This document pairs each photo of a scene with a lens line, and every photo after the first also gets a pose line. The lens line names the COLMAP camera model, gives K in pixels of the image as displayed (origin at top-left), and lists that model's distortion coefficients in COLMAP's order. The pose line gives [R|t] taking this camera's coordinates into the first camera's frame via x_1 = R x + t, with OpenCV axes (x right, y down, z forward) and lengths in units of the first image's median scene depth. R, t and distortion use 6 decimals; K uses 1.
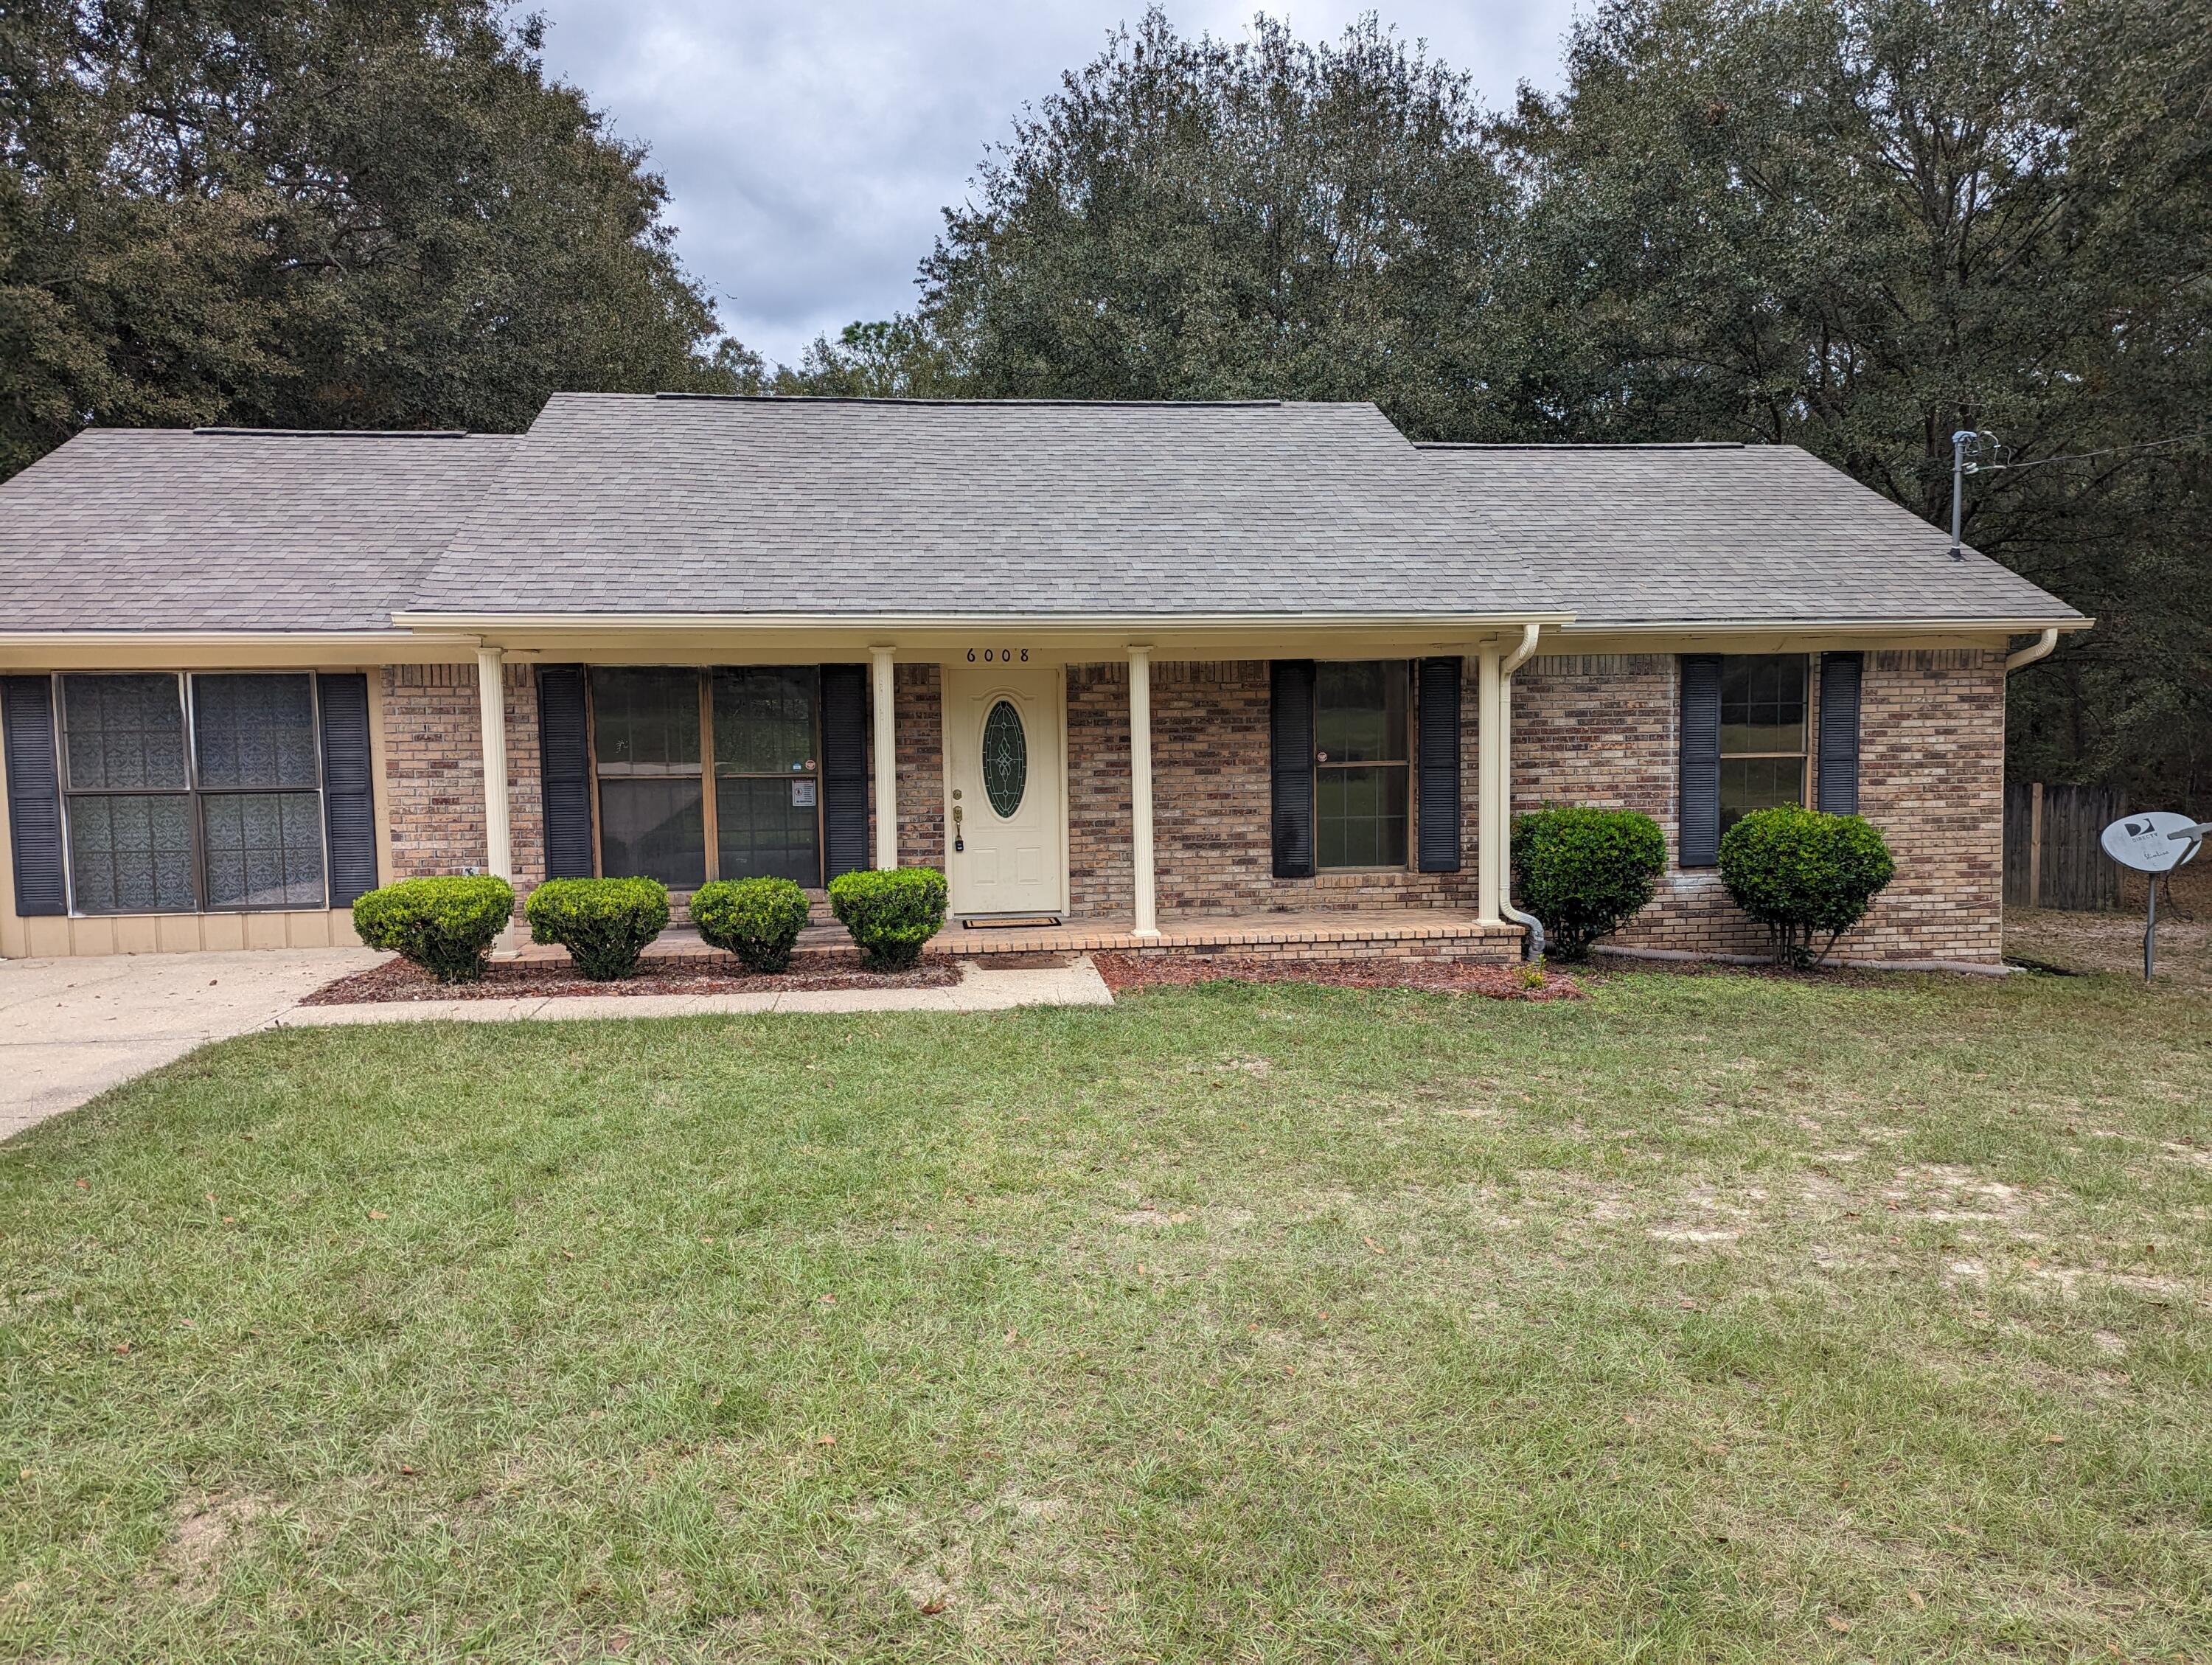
lens RADIAL K [[1578.0, 0, 1118.0], [0, 1578.0, 834.0], [0, 0, 1]] dist [0.052160, -0.000221]
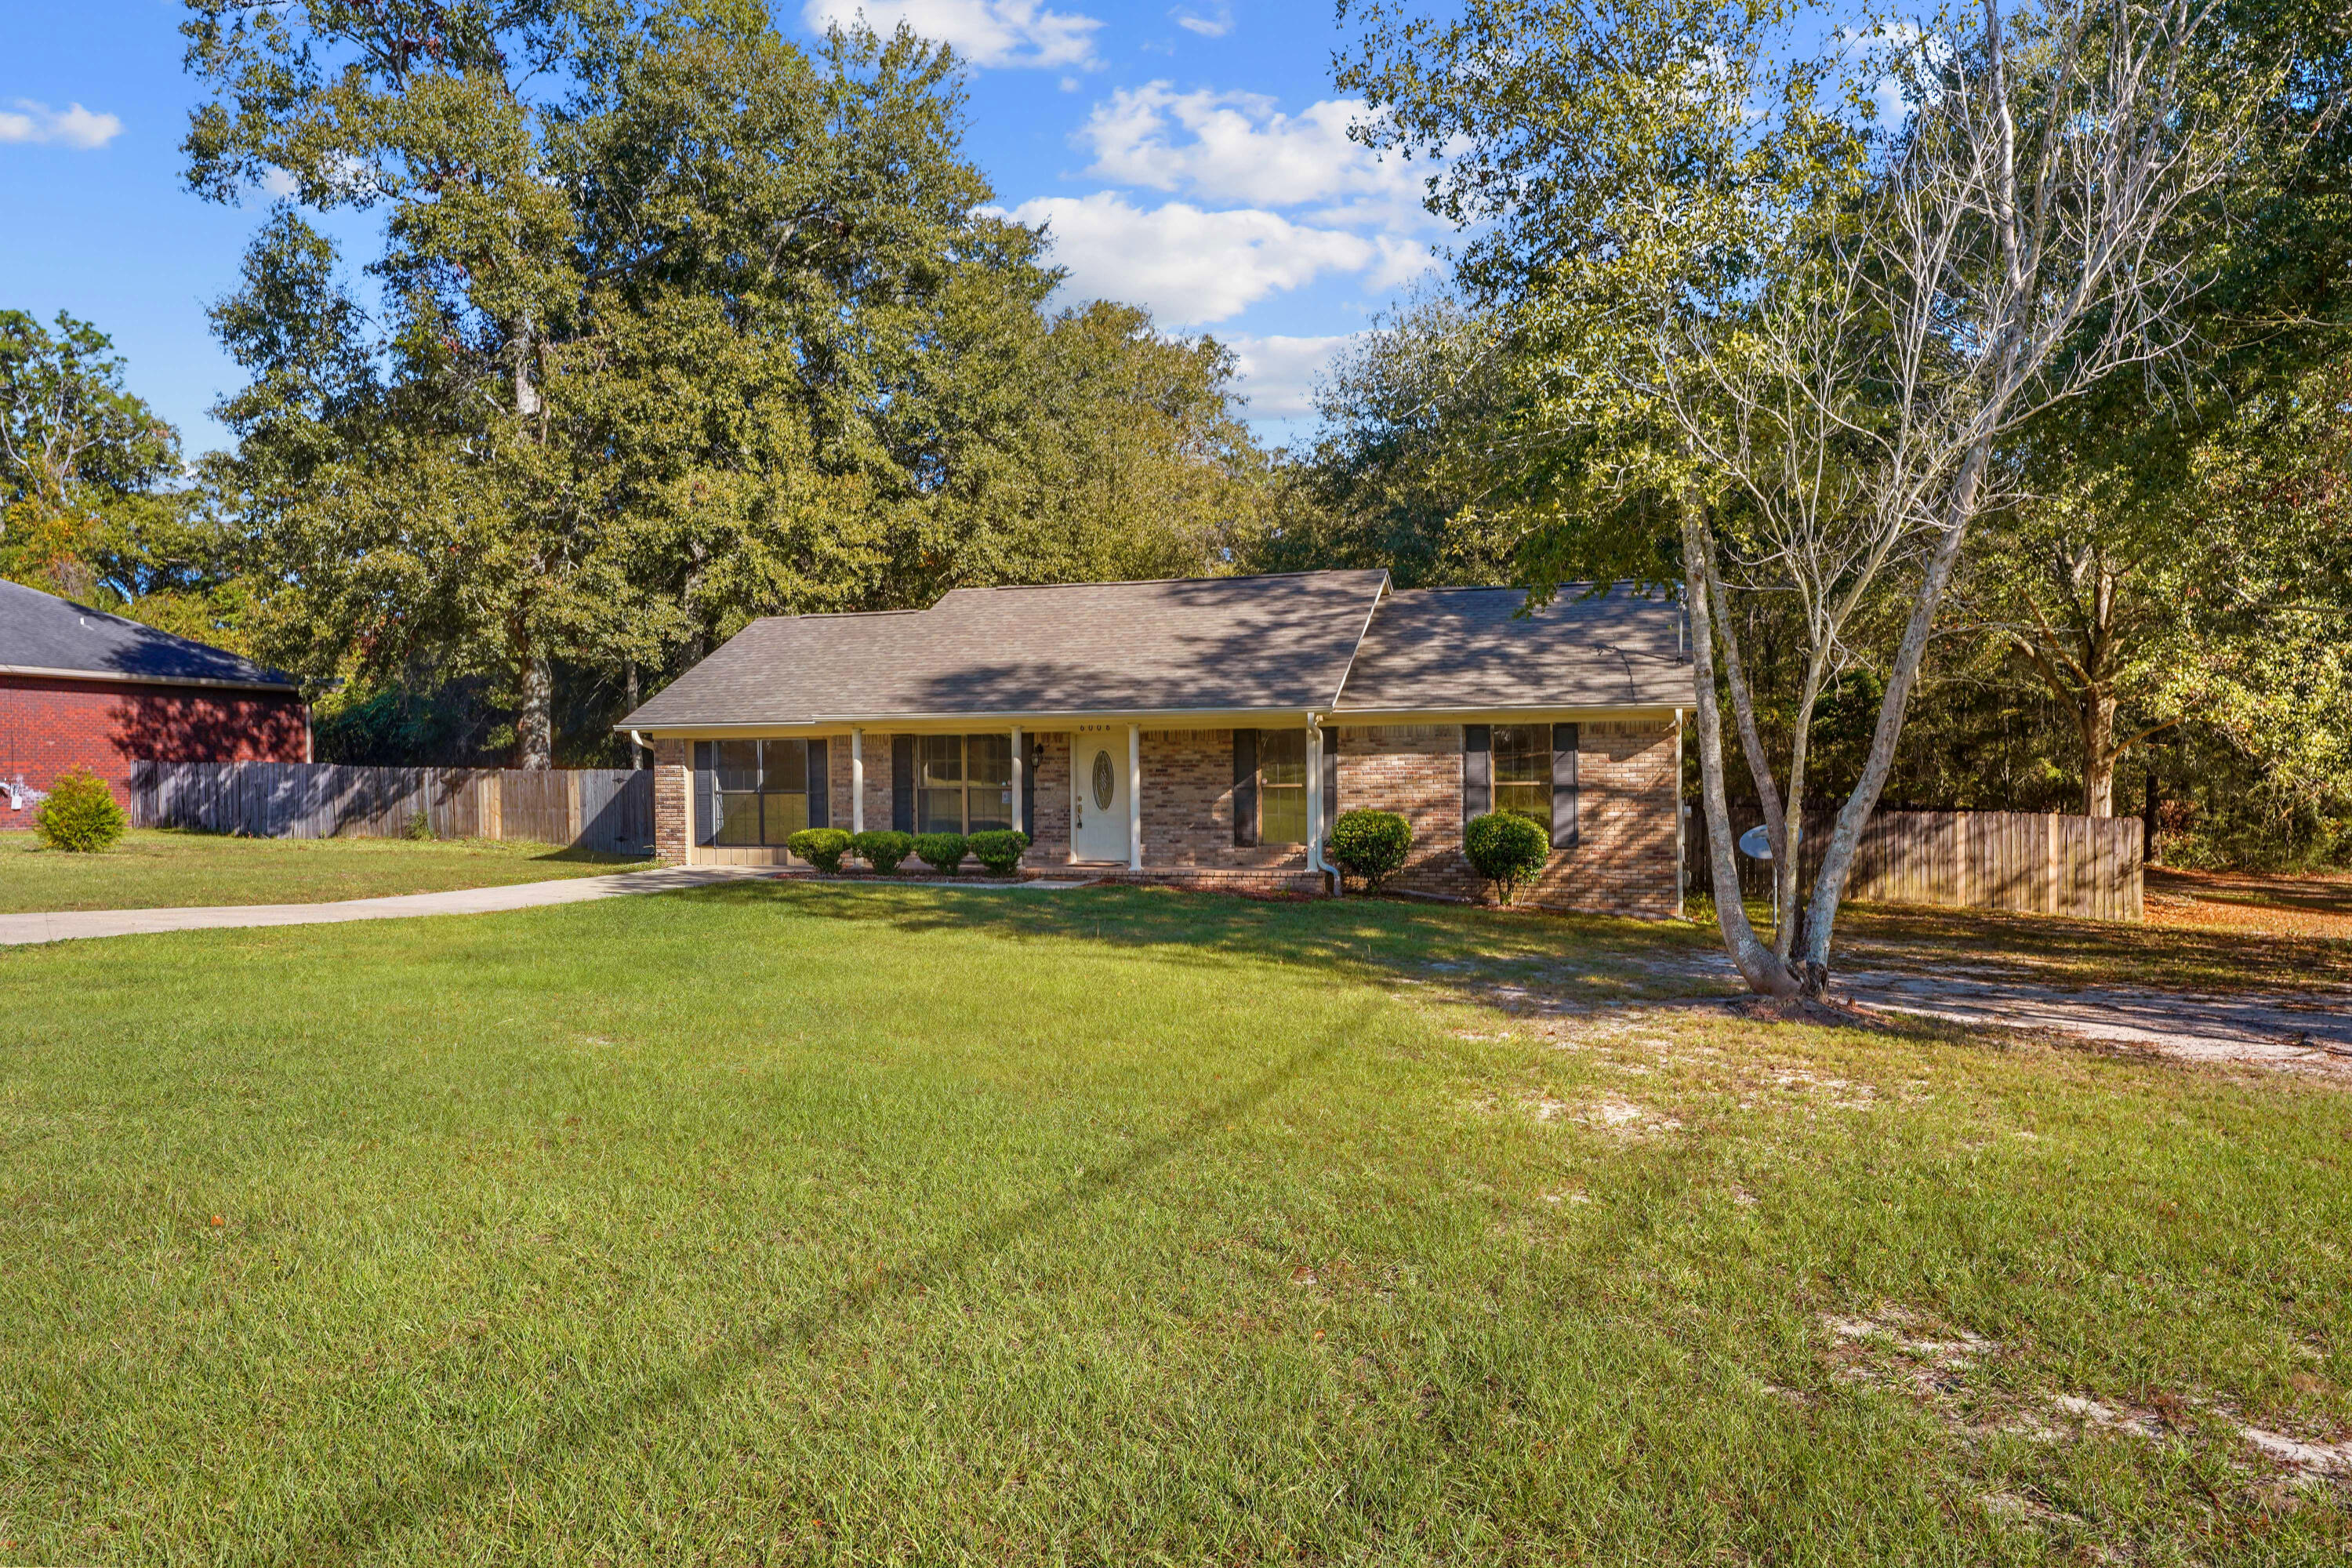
lens RADIAL K [[1611.6, 0, 1182.6], [0, 1611.6, 768.6], [0, 0, 1]] dist [-0.005280, -0.001418]
pose [[0.906103, 0.004624, -0.423033, 0.853051], [-0.032221, 0.997790, -0.058108, 0.049059], [0.421829, 0.066283, 0.904249, -0.742988]]
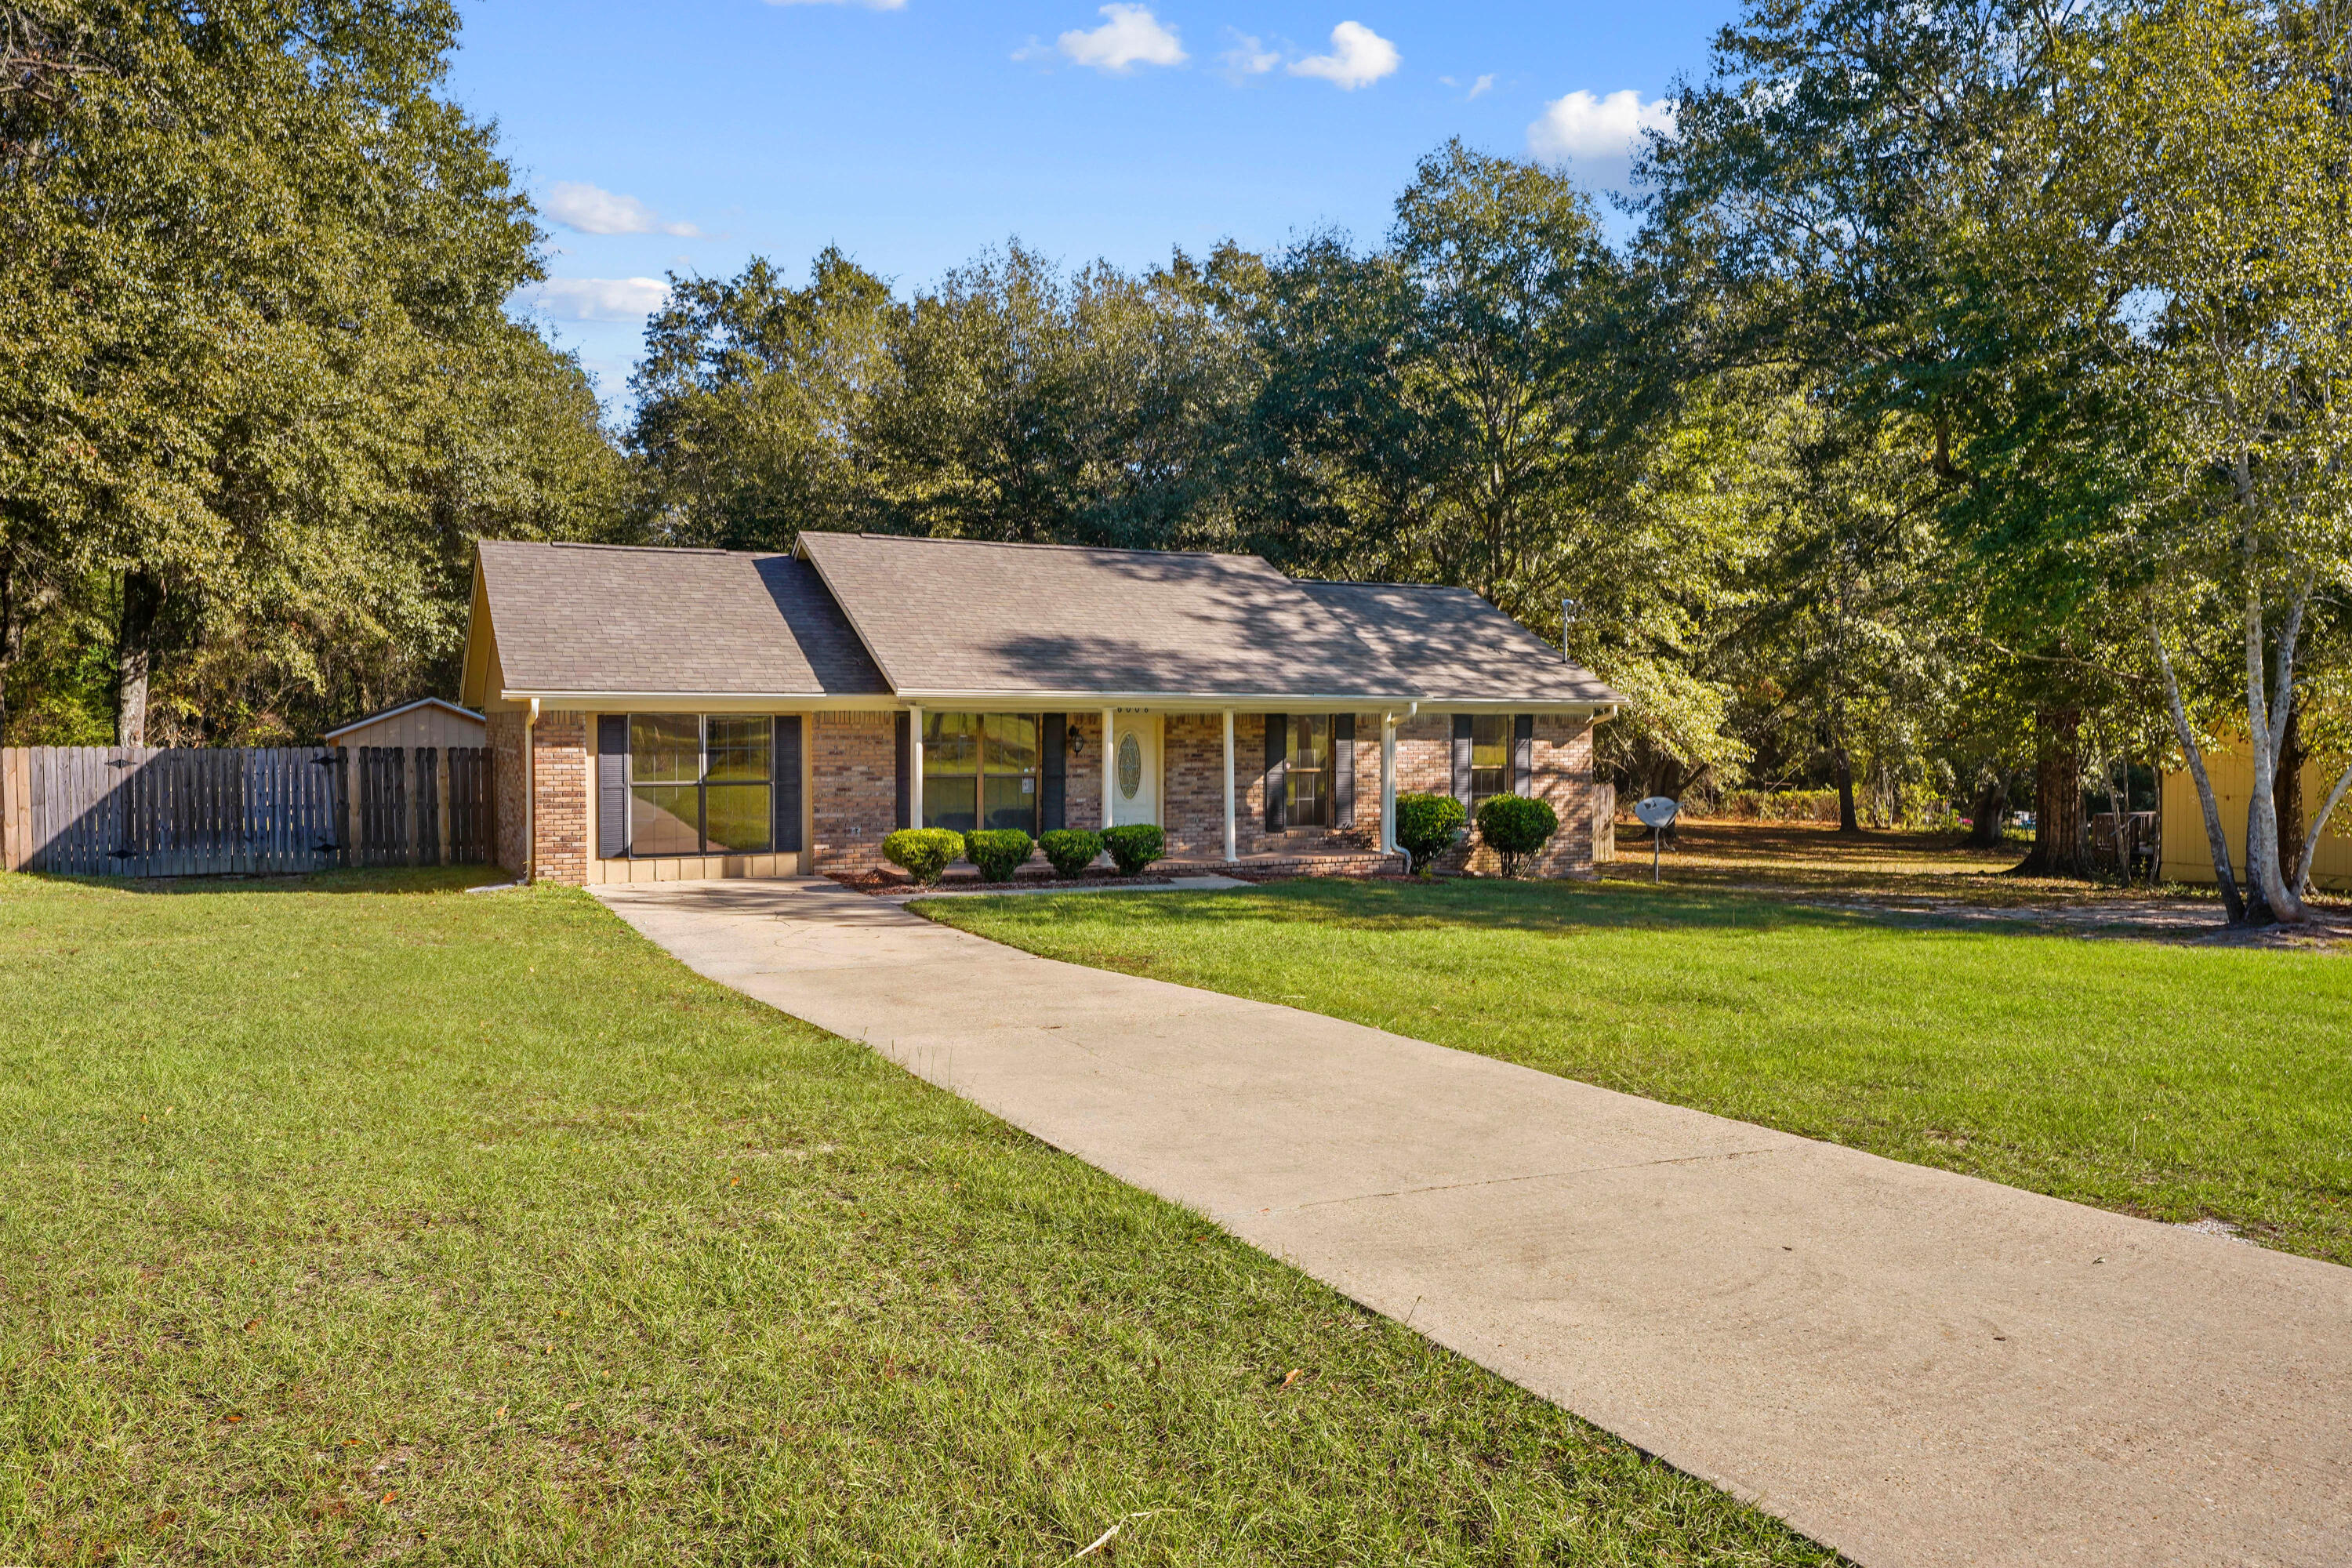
lens RADIAL K [[1587.2, 0, 1188.7], [0, 1587.2, 790.1], [0, 0, 1]] dist [0.011091, 0.002135]
pose [[0.938651, 0.000709, 0.344867, -0.633054], [0.008921, 0.999613, -0.026334, 0.027262], [-0.344752, 0.027795, 0.938282, -0.709180]]
